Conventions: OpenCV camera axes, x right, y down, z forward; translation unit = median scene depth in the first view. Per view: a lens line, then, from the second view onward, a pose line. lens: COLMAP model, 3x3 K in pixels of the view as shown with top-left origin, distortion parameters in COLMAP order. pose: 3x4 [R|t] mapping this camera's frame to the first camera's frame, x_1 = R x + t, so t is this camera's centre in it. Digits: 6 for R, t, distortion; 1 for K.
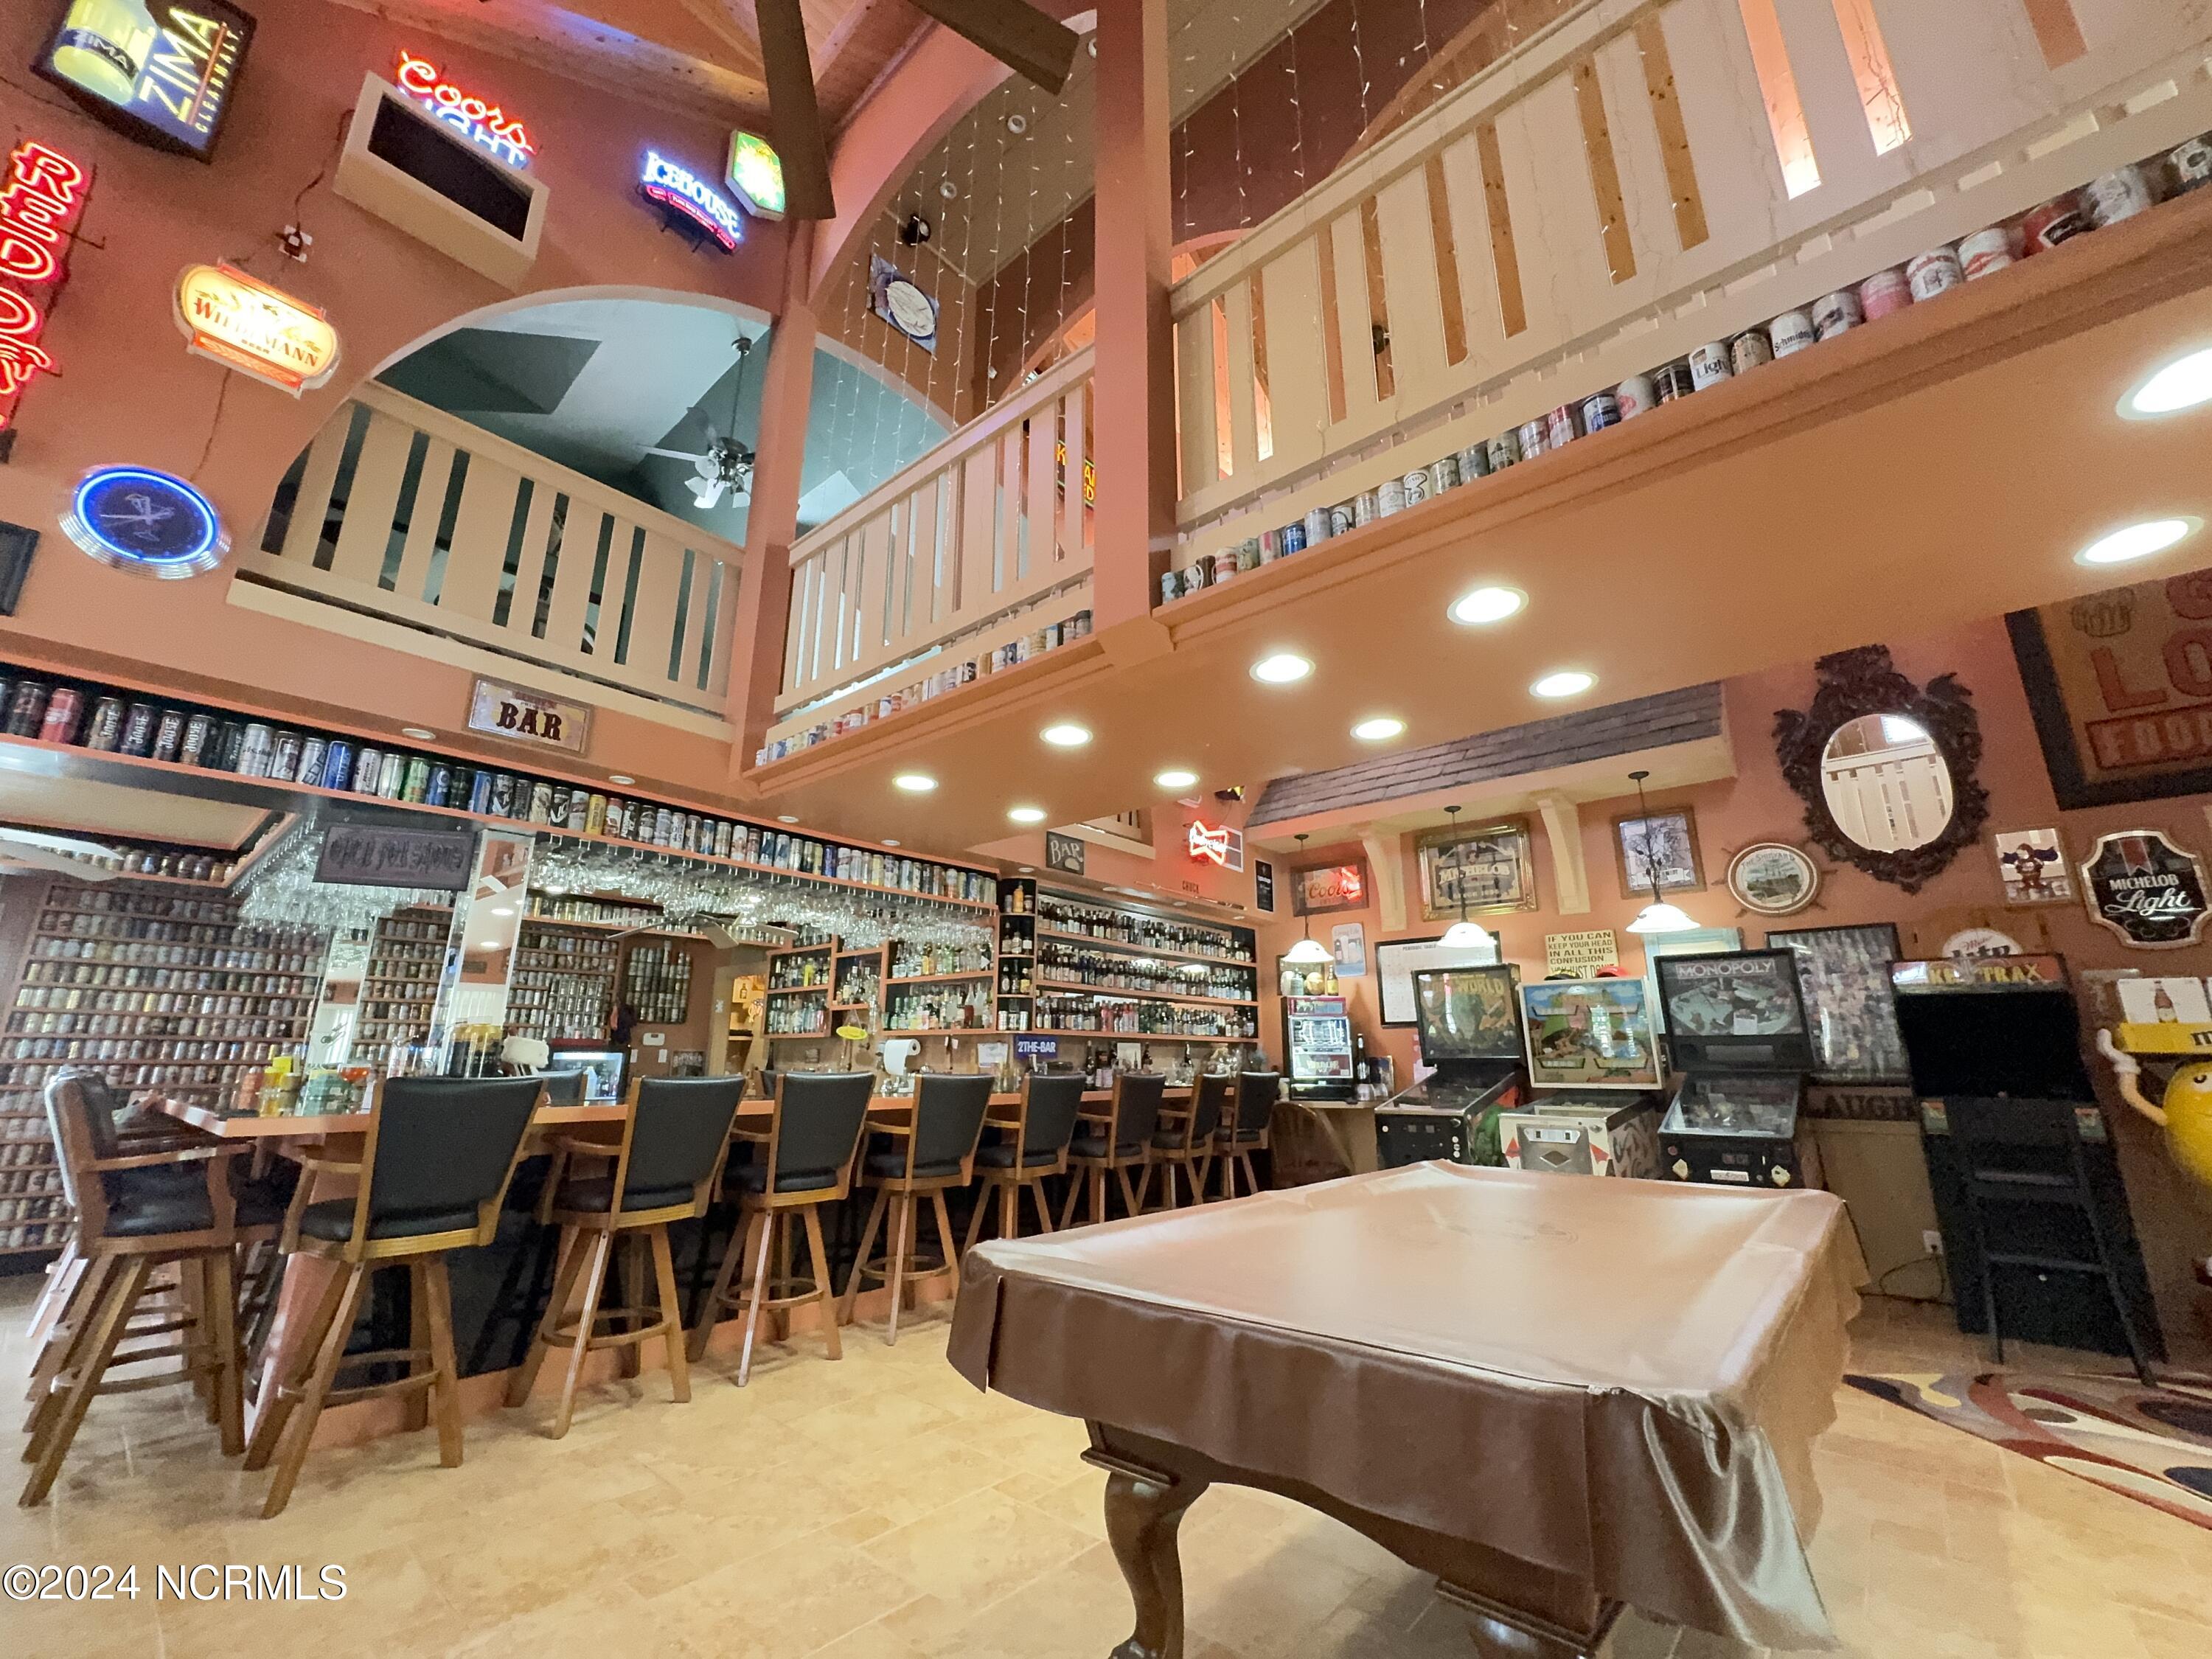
lens RADIAL K [[885.0, 0, 1108.5], [0, 885.0, 825.7], [0, 0, 1]] dist [-0.003447, 0.000395]
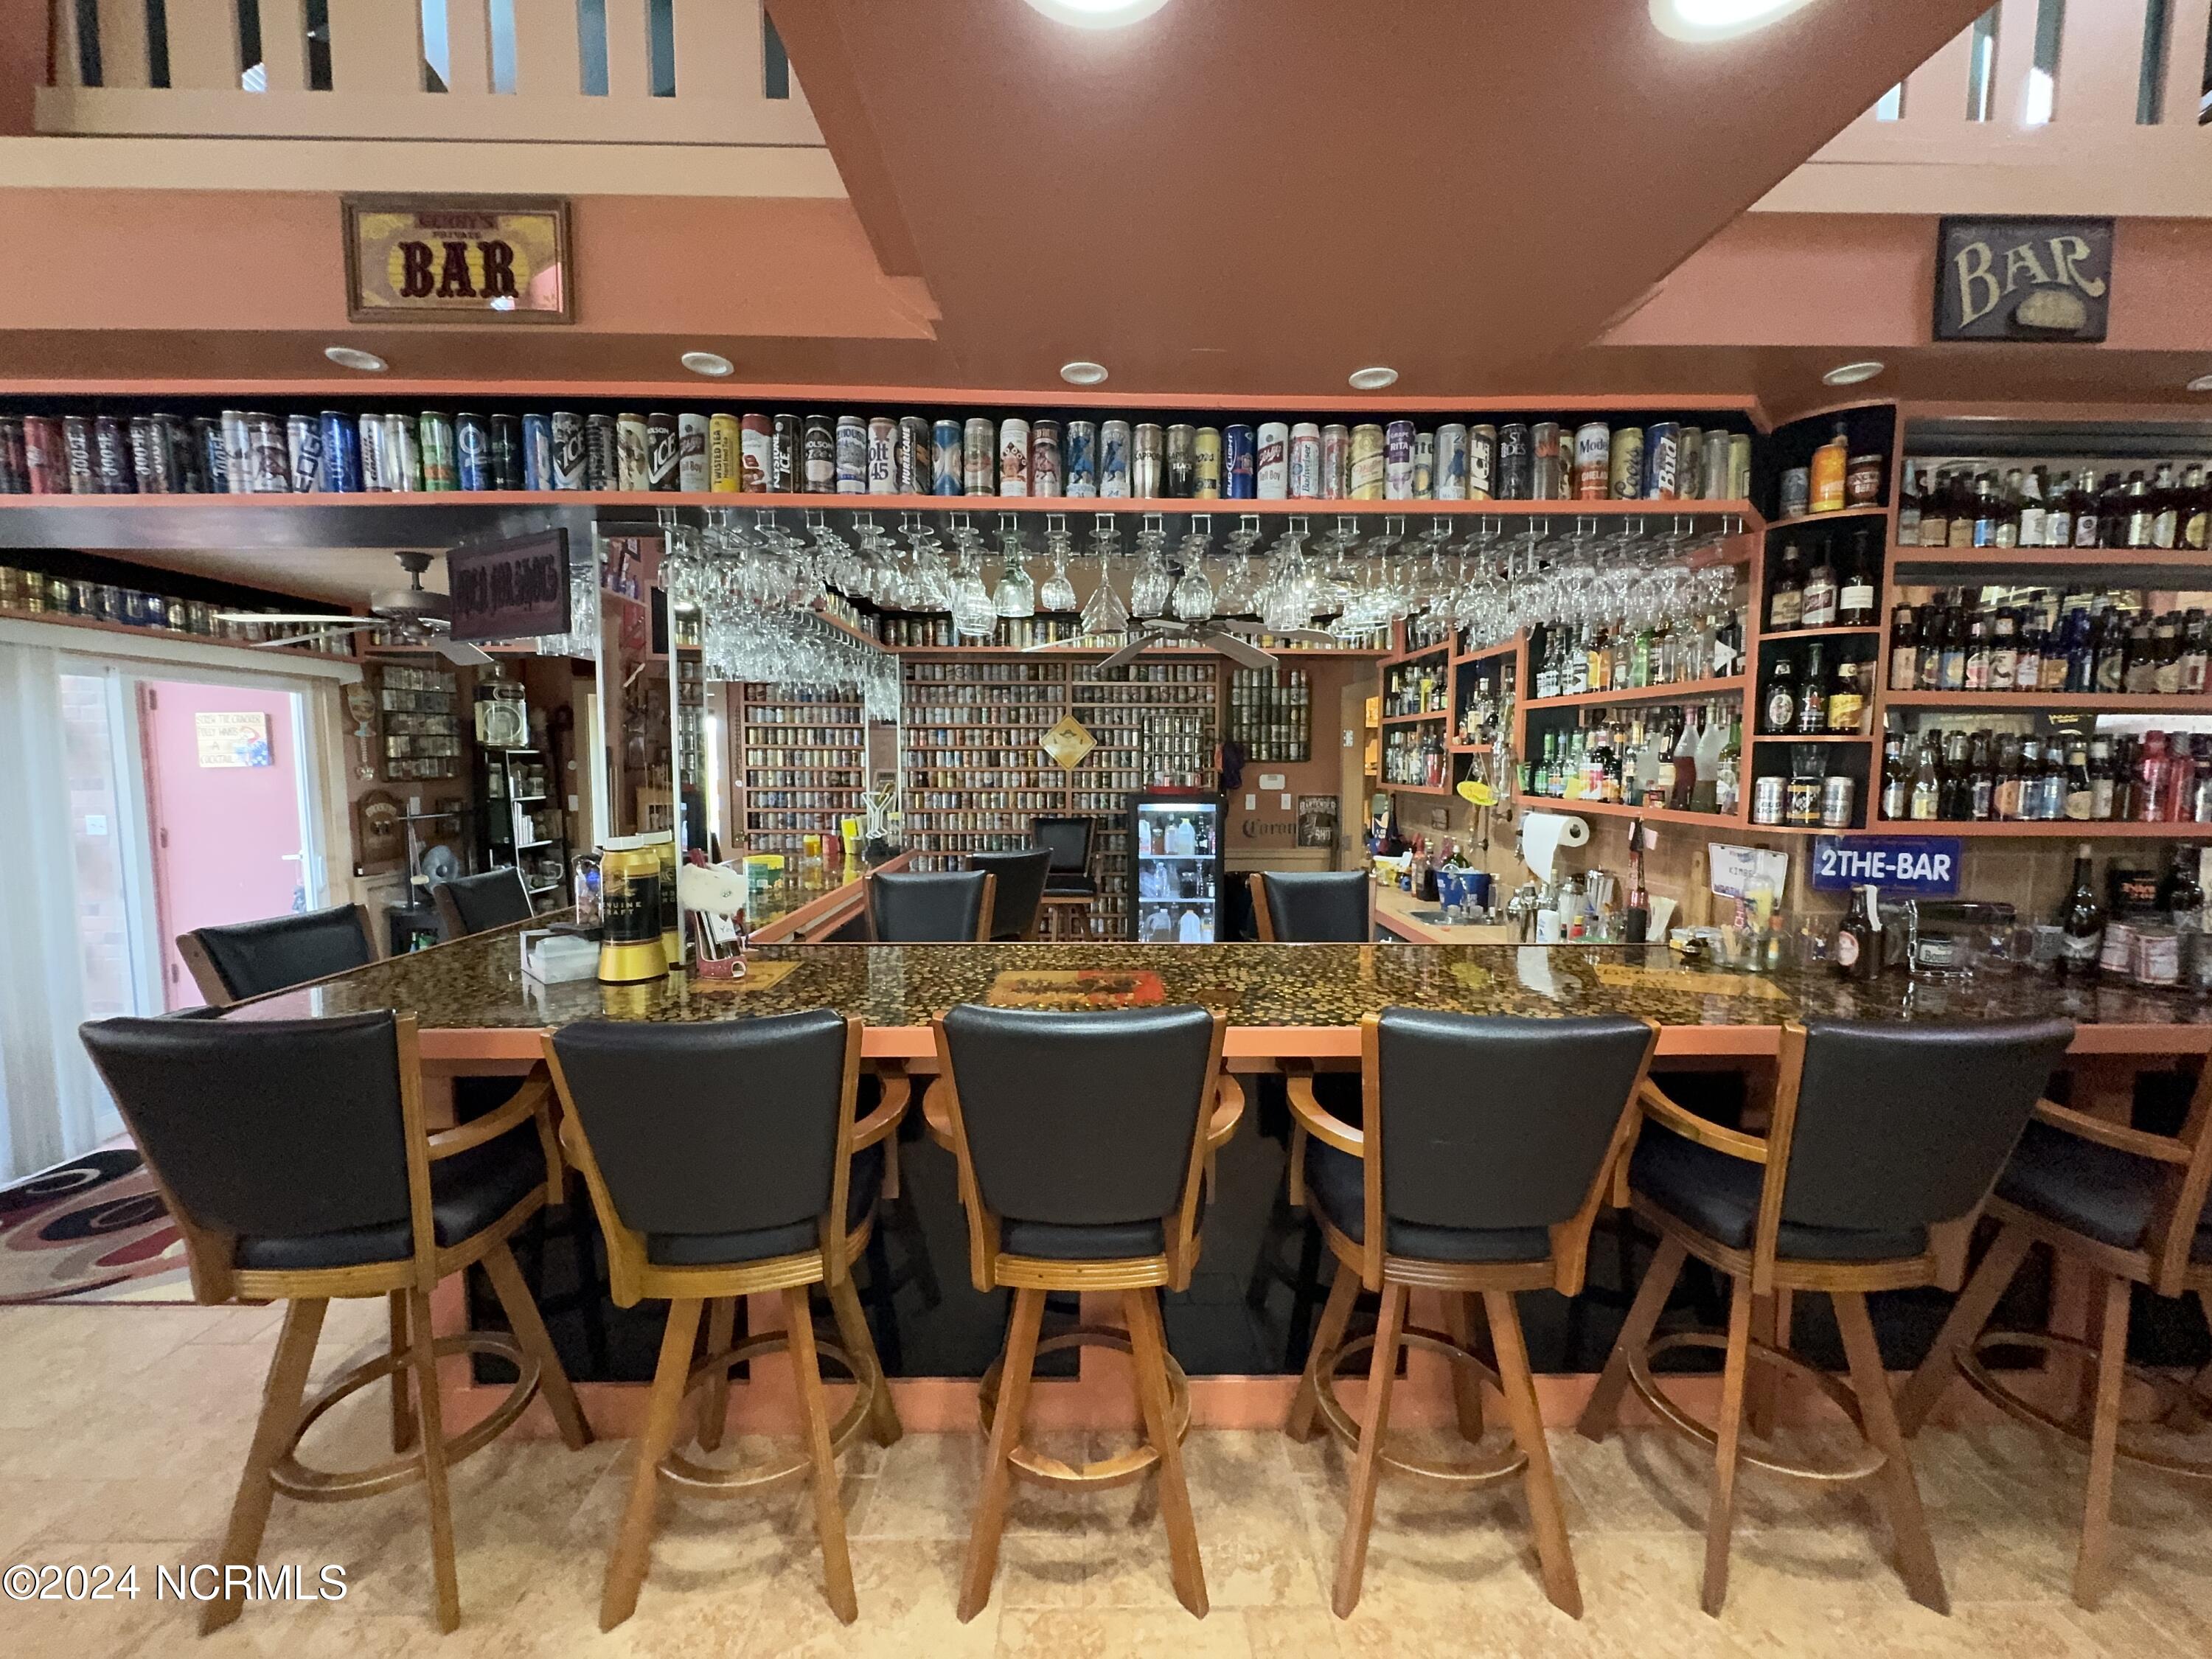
lens RADIAL K [[885.0, 0, 1105.0], [0, 885.0, 828.9], [0, 0, 1]] dist [-0.003447, 0.000395]
pose [[0.664776, 0.058518, -0.744747, -0.021252], [0.192944, 0.949653, 0.246844, 0.075350], [0.721696, -0.307790, 0.620016, 0.521849]]
